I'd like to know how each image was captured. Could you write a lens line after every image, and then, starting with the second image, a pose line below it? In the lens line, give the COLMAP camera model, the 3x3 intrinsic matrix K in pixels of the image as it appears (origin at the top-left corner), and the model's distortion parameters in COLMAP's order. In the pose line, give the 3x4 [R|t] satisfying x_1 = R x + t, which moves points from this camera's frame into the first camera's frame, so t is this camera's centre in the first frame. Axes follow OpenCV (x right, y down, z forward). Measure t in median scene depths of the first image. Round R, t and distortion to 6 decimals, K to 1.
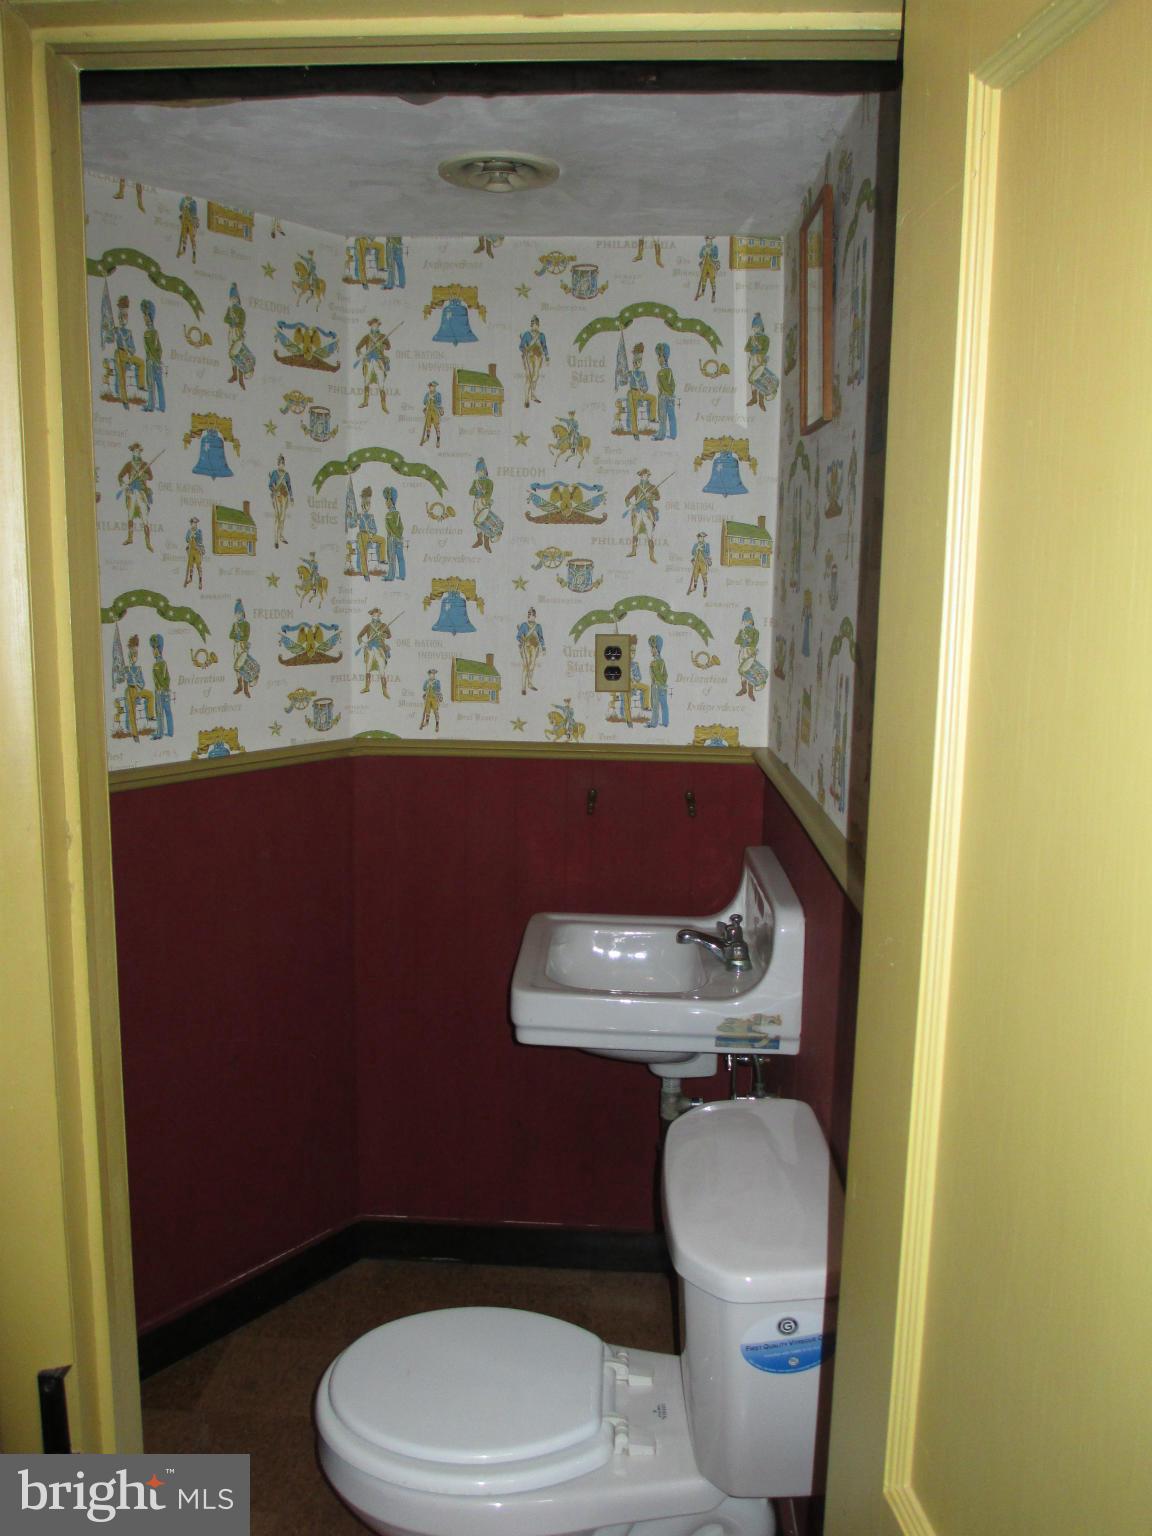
lens RADIAL K [[1269.5, 0, 576.0], [0, 1269.5, 768.0], [0, 0, 1]] dist [-0.055051, 0.010699]
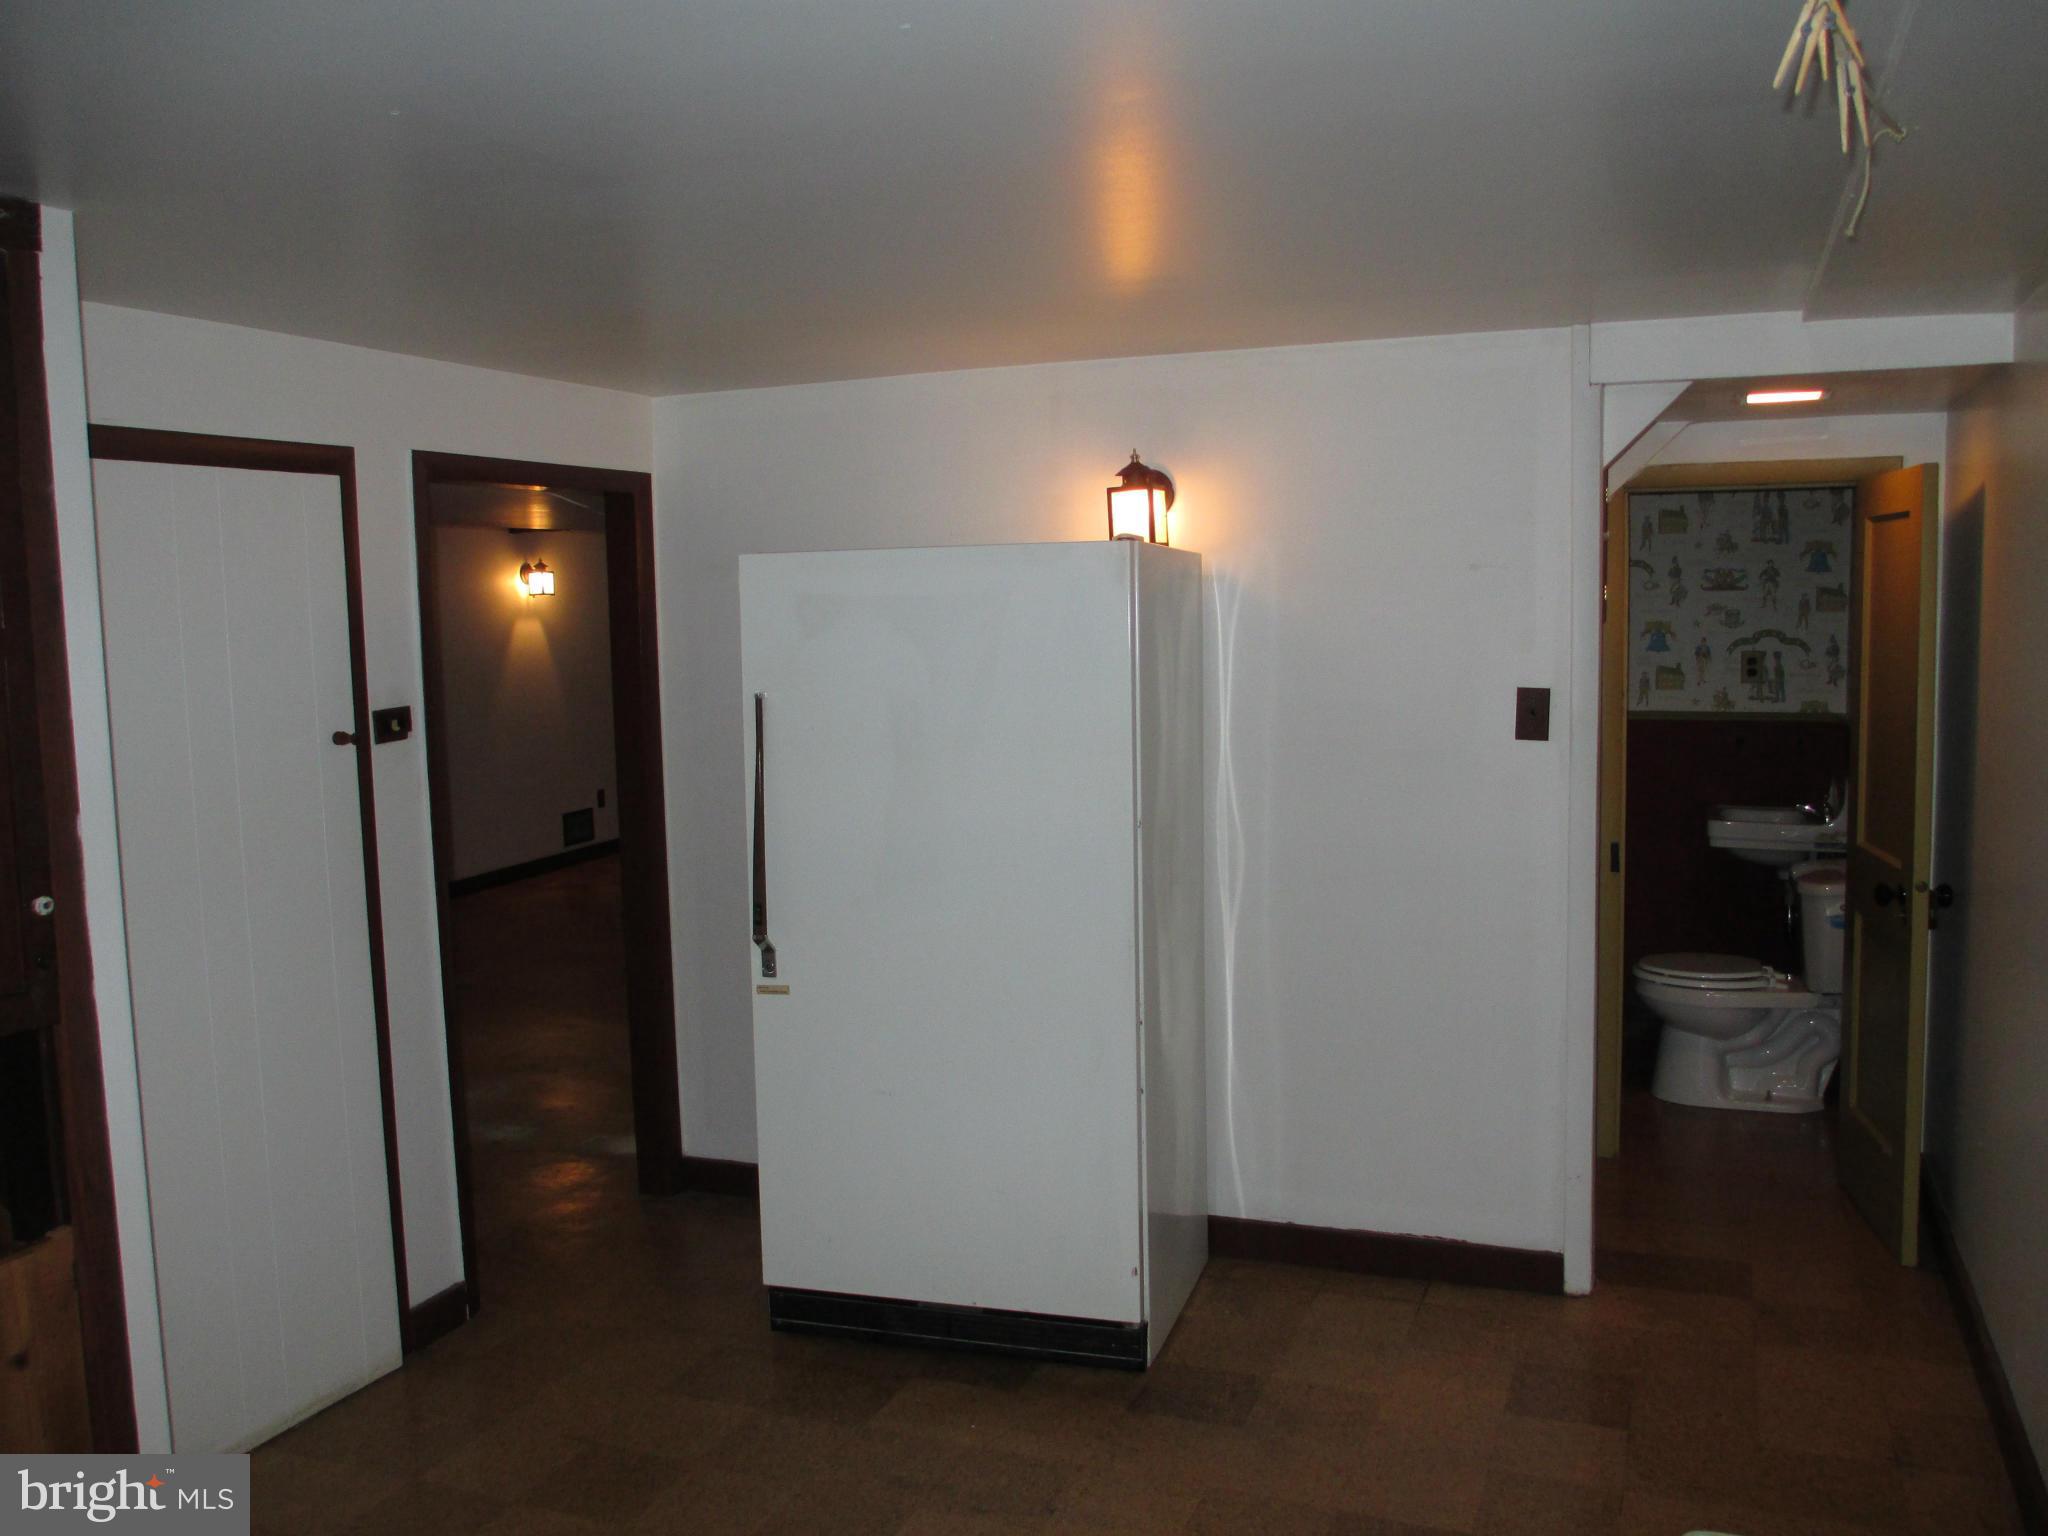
lens RADIAL K [[1692.7, 0, 1024.0], [0, 1692.7, 768.0], [0, 0, 1]] dist [-0.055051, 0.010699]
pose [[0.946143, 0.005744, -0.323698, -0.176829], [-0.038377, 0.994783, -0.094521, 0.322268], [0.321466, 0.101853, 0.941427, -1.542035]]
